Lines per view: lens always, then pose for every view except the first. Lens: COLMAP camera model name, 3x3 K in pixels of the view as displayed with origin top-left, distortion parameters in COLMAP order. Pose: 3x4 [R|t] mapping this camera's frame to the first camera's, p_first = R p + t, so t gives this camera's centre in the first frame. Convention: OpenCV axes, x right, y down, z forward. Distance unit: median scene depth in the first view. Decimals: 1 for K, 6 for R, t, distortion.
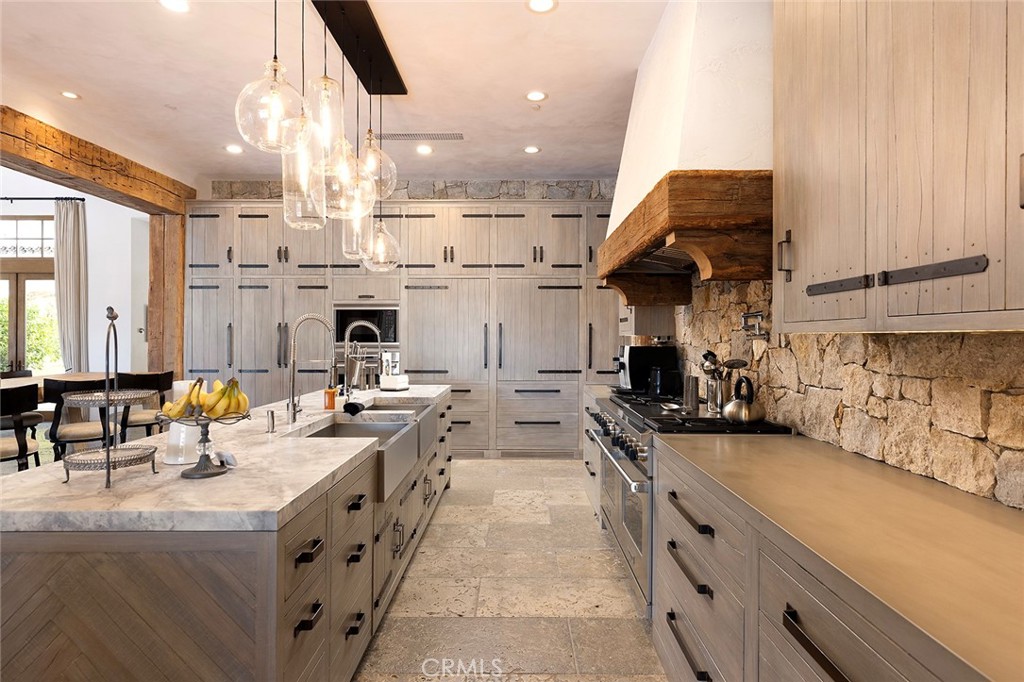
lens RADIAL K [[579.8, 0, 517.0], [0, 579.8, 329.6], [0, 0, 1]] dist [0.001409, 0.000484]
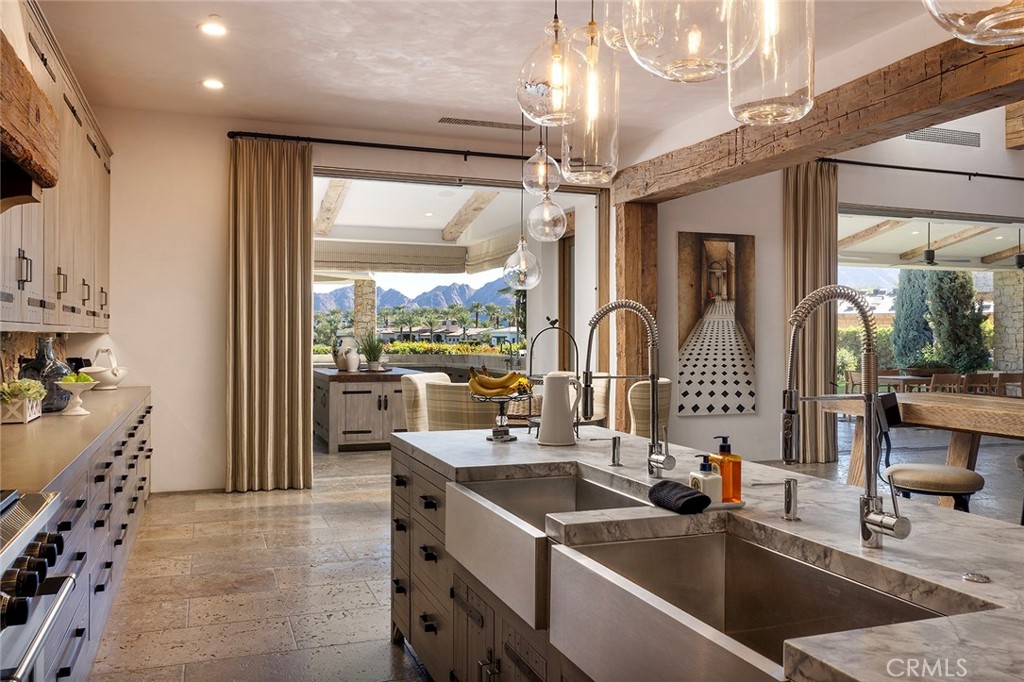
lens RADIAL K [[802.7, 0, 512.0], [0, 802.7, 341.0], [0, 0, 1]] dist [0.003644, -0.004669]
pose [[-0.938632, -0.003099, -0.344905, 0.027131], [-0.001672, 0.999989, -0.004435, 0.010338], [0.344915, -0.003586, -0.938627, 0.959914]]
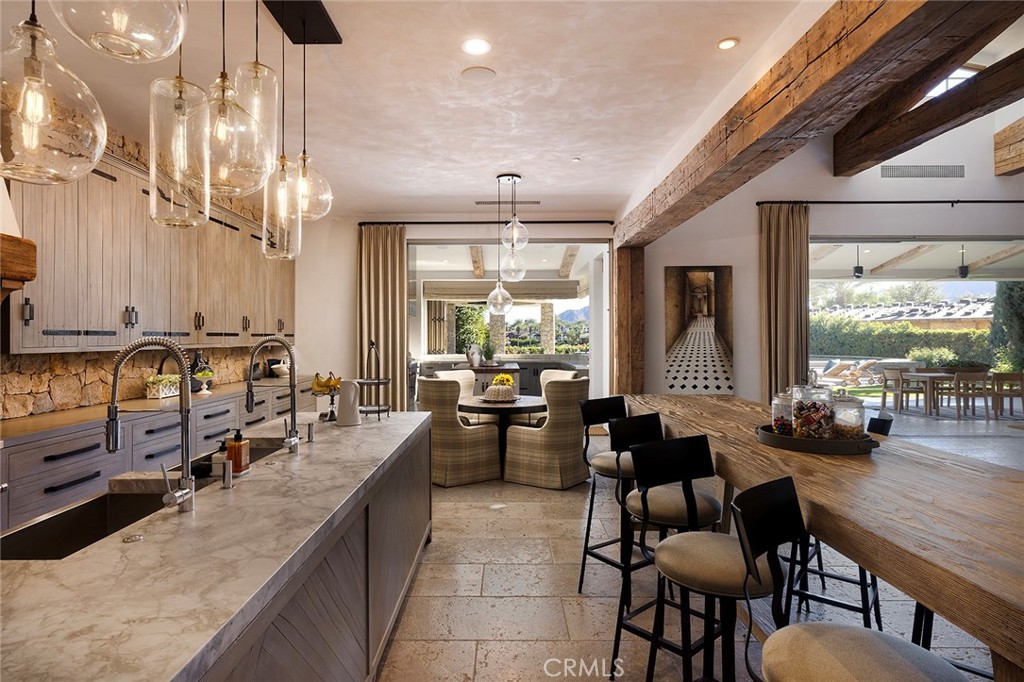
lens RADIAL K [[540.9, 0, 512.0], [0, 540.9, 341.0], [0, 0, 1]] dist [-0.000169, 0.000056]
pose [[-0.999994, 0.003231, -0.001429, -0.409991], [0.003239, 0.999981, -0.005295, -0.007560], [0.001412, -0.005300, -0.999985, 1.029198]]
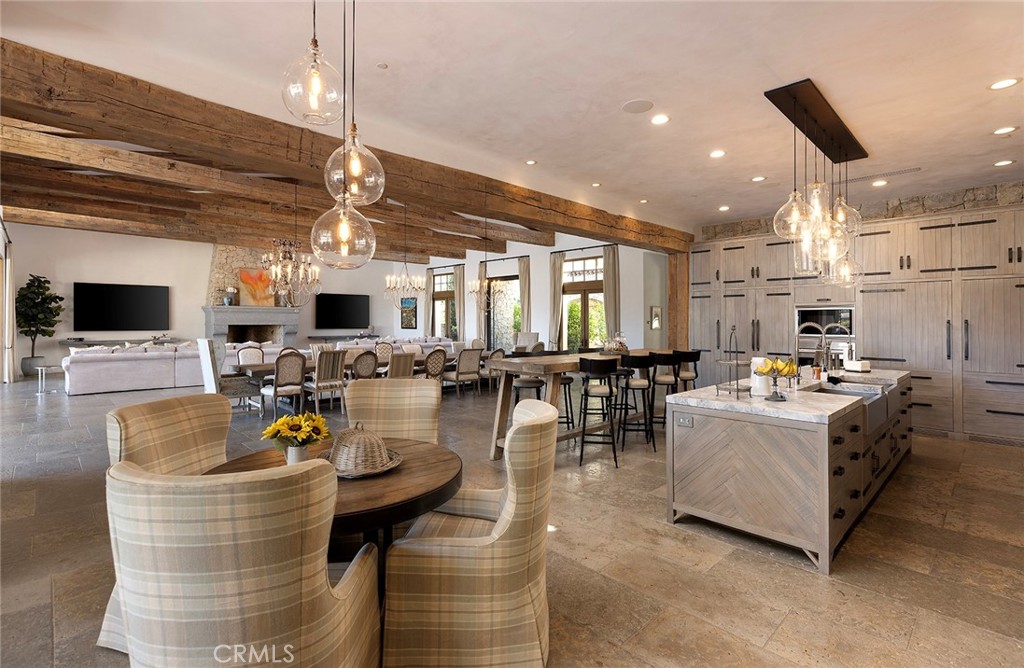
lens RADIAL K [[482.9, 0, 497.6], [0, 482.9, 313.0], [0, 0, 1]] dist [0.005863, -0.000435]
pose [[0.695110, -0.010704, -0.718824, 0.019256], [0.005927, 0.999940, -0.009159, -0.025393], [0.718879, 0.002106, 0.695132, -0.361496]]
